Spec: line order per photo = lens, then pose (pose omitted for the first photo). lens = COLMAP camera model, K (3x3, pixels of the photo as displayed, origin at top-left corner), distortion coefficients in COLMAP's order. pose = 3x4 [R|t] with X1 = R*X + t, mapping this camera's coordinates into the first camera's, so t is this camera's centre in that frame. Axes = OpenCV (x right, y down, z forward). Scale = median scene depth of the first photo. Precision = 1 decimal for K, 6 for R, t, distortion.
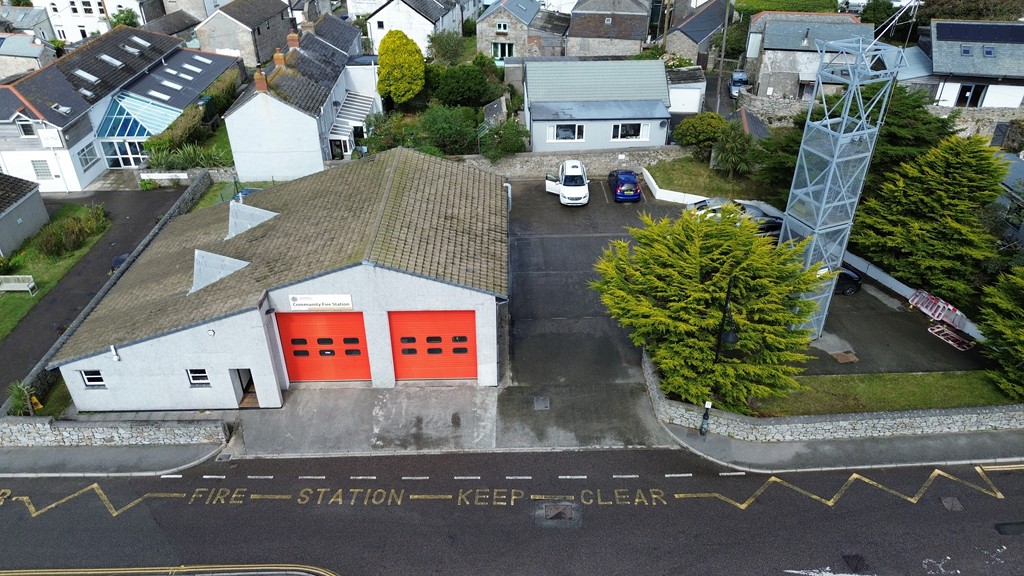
lens RADIAL K [[724.0, 0, 512.9], [0, 724.0, 284.9], [0, 0, 1]] dist [0.073140, -0.068677]
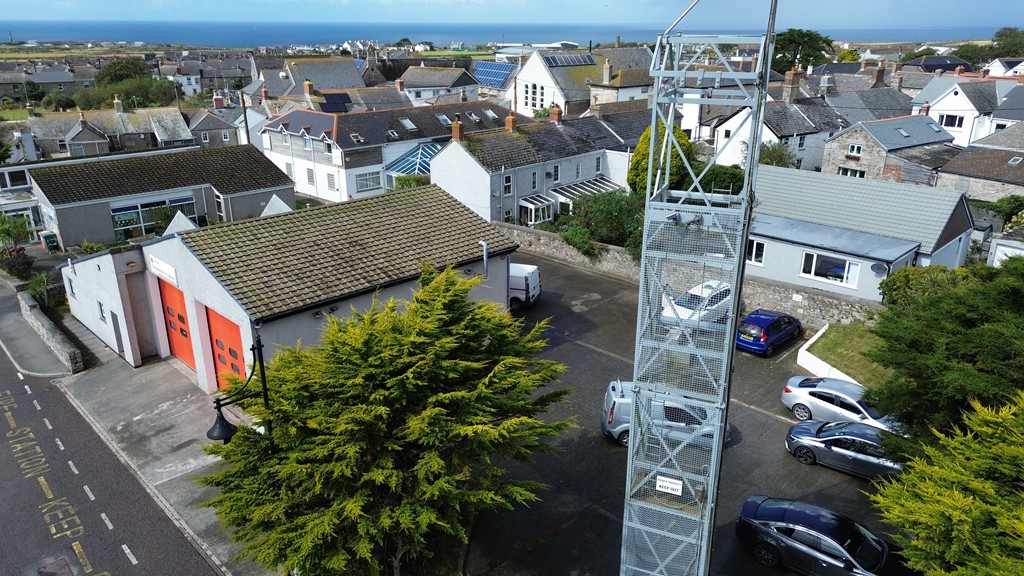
lens RADIAL K [[724.0, 0, 512.6], [0, 724.0, 286.4], [0, 0, 1]] dist [0.073140, -0.068677]
pose [[0.695901, 0.252547, -0.672266, 0.675005], [-0.384174, 0.921830, -0.051380, -0.079074], [0.606739, 0.294022, 0.738525, 0.532627]]
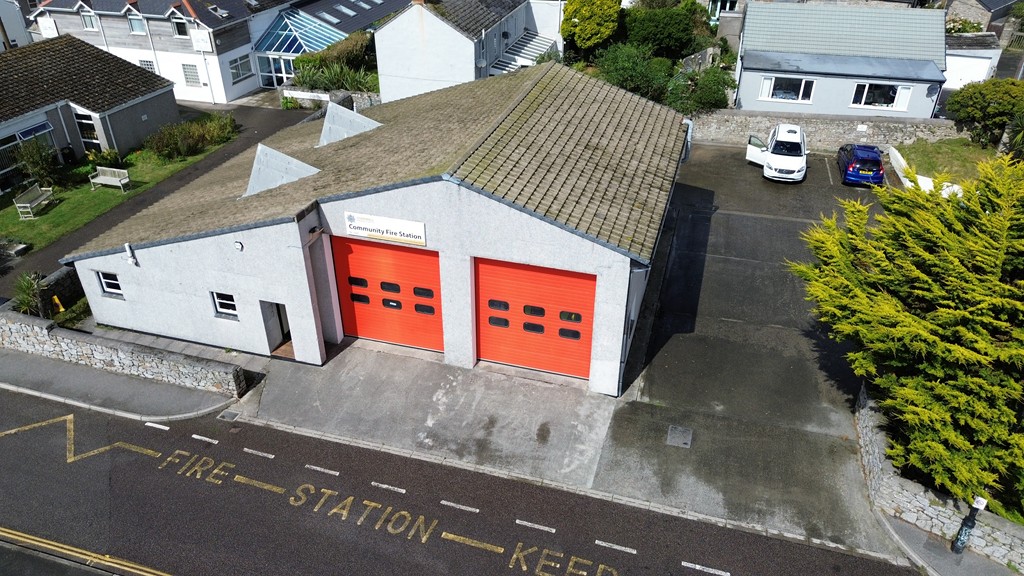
lens RADIAL K [[724.0, 0, 512.4], [0, 724.0, 286.1], [0, 0, 1]] dist [0.073140, -0.068677]
pose [[0.955078, 0.160979, -0.248822, 0.037503], [-0.163553, 0.986479, 0.010437, 0.048251], [0.247138, 0.030727, 0.968493, 0.325990]]
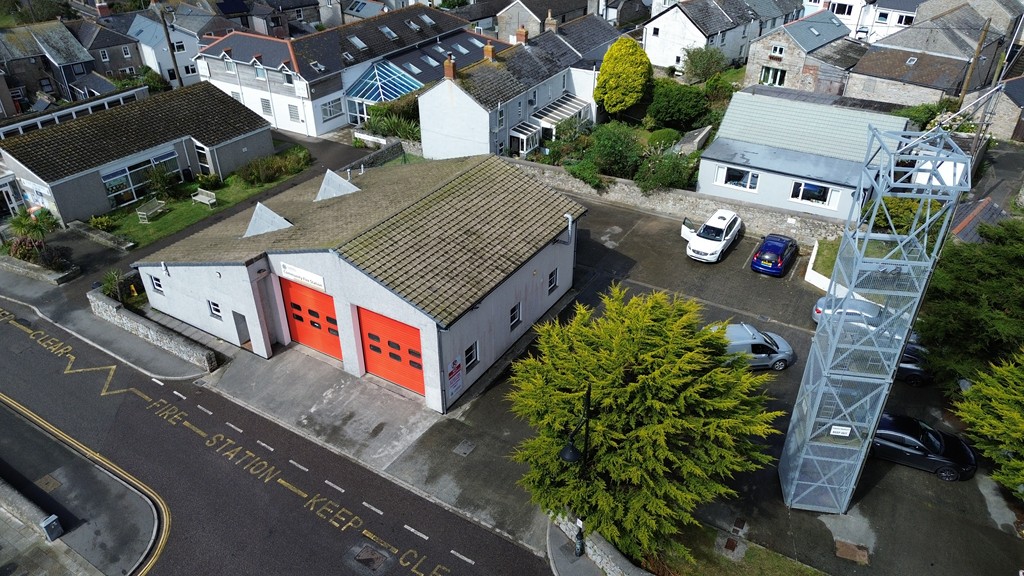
lens RADIAL K [[724.0, 0, 513.0], [0, 724.0, 286.3], [0, 0, 1]] dist [0.073140, -0.068677]
pose [[0.844822, 0.287970, -0.450943, 0.448871], [-0.286237, 0.955312, 0.073807, -0.120636], [0.452045, 0.066723, 0.889496, 0.182105]]
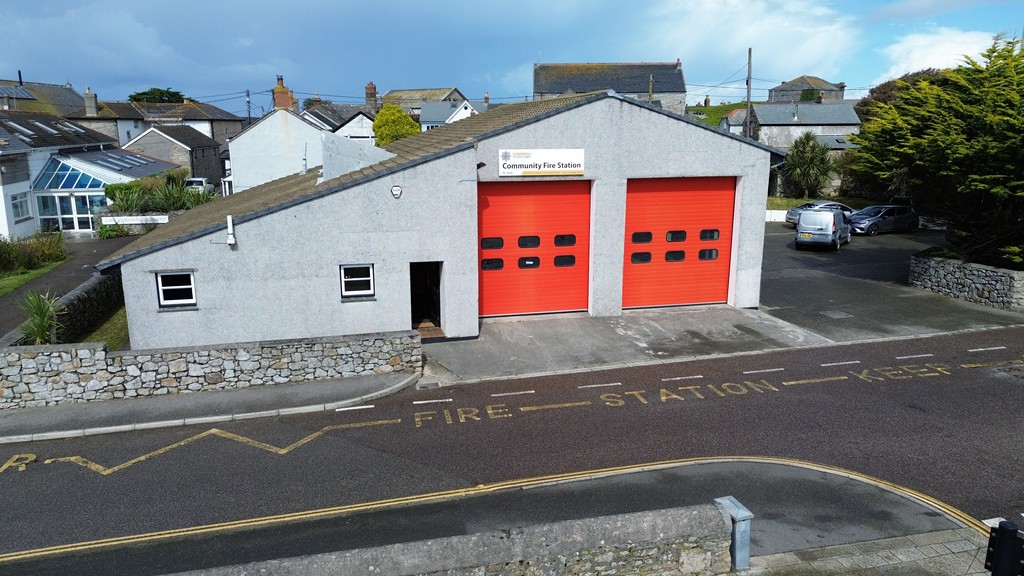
lens RADIAL K [[724.0, 0, 512.2], [0, 724.0, 284.4], [0, 0, 1]] dist [0.073140, -0.068677]
pose [[0.974935, -0.044057, 0.218082, -0.416741], [0.115257, 0.938430, -0.325676, 0.328483], [-0.190307, 0.342648, 0.919987, 0.391882]]
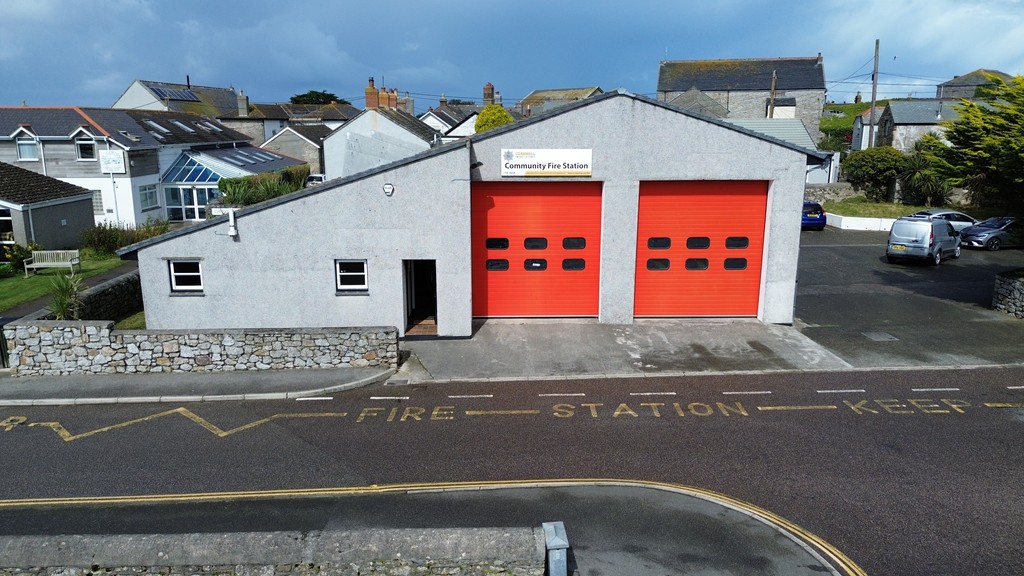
lens RADIAL K [[724.0, 0, 511.9], [0, 724.0, 284.2], [0, 0, 1]] dist [0.073140, -0.068677]
pose [[0.999849, 0.001891, 0.017266, -0.287469], [0.004050, 0.941266, -0.337642, 0.331276], [-0.016890, 0.337661, 0.941116, 0.387059]]
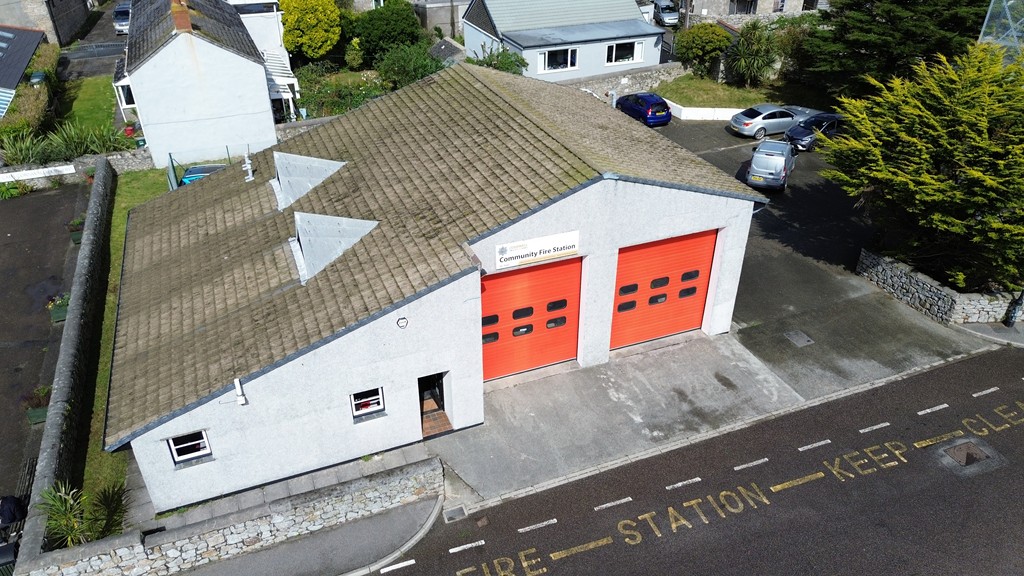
lens RADIAL K [[724.0, 0, 511.8], [0, 724.0, 285.6], [0, 0, 1]] dist [0.073140, -0.068677]
pose [[0.933545, -0.184722, 0.307201, -0.465514], [0.188388, 0.981931, 0.017952, 0.037532], [-0.304966, 0.041114, 0.951475, 0.351994]]
